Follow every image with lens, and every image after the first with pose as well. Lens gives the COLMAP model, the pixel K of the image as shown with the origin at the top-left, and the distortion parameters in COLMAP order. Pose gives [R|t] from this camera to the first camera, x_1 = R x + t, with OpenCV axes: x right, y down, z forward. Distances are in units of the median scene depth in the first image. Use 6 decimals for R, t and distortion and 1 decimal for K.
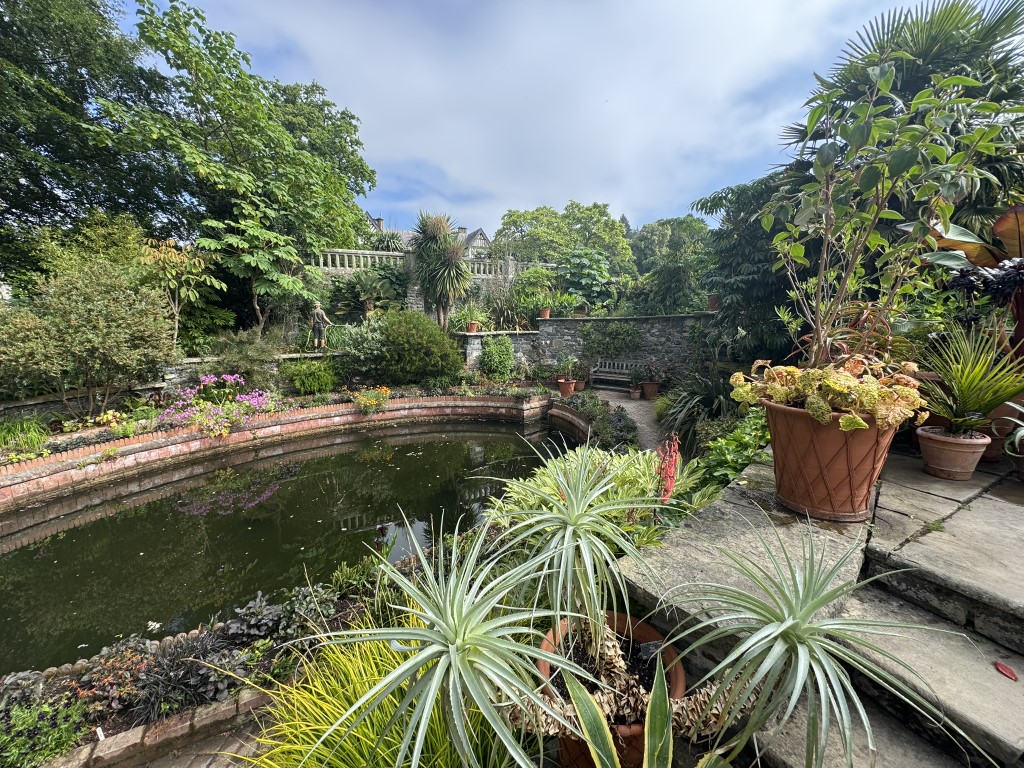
lens RADIAL K [[407.0, 0, 511.3], [0, 407.0, 382.9], [0, 0, 1]] dist [-0.003320, 0.000548]
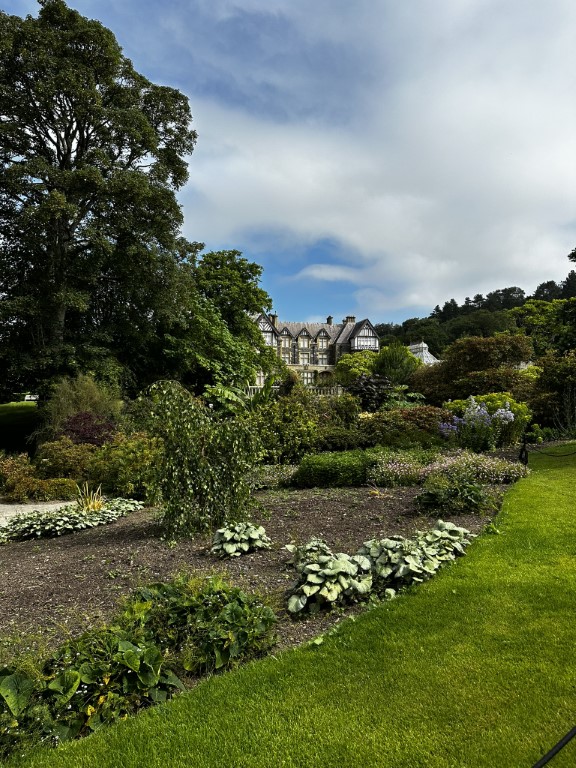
lens RADIAL K [[538.8, 0, 274.5], [0, 538.8, 395.1], [0, 0, 1]] dist [0.022867, -0.024760]
pose [[0.954281, 0.012025, -0.298669, 0.712621], [-0.057442, 0.987945, -0.143757, 0.140102], [0.293339, 0.154340, 0.943468, -2.124003]]
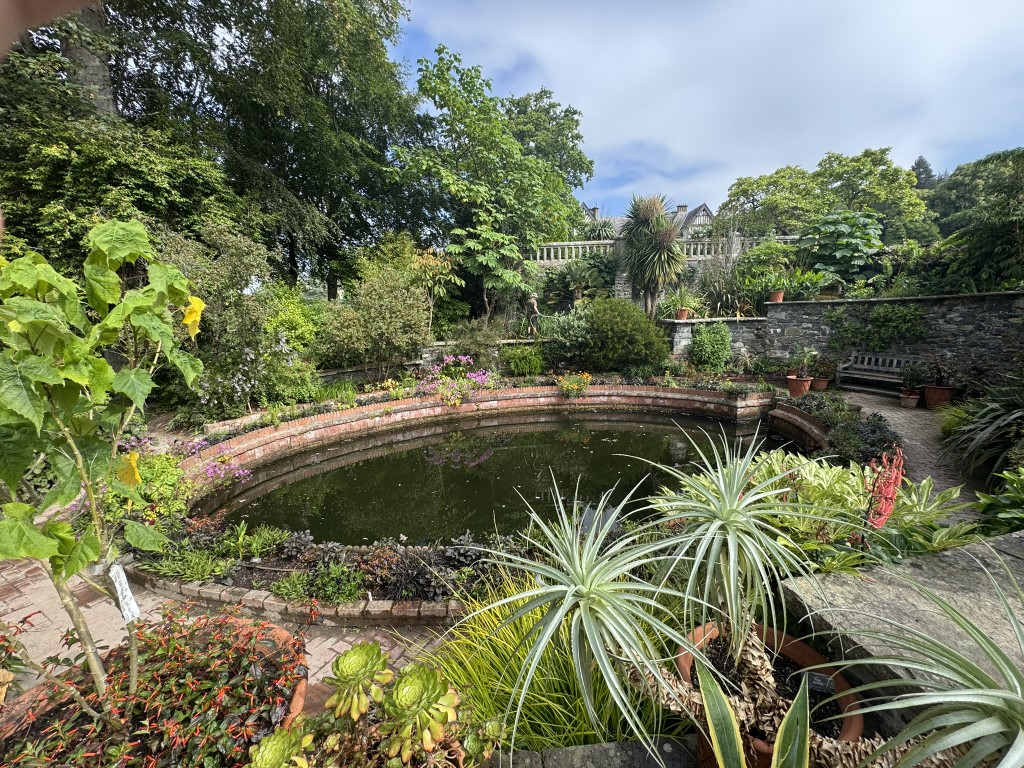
lens RADIAL K [[407.0, 0, 510.4], [0, 407.0, 383.7], [0, 0, 1]] dist [-0.003320, 0.000548]
pose [[0.877571, 0.066950, -0.474749, 0.014960], [-0.052128, 0.997656, 0.044332, 0.001538], [0.476604, -0.014157, 0.879004, -0.007545]]
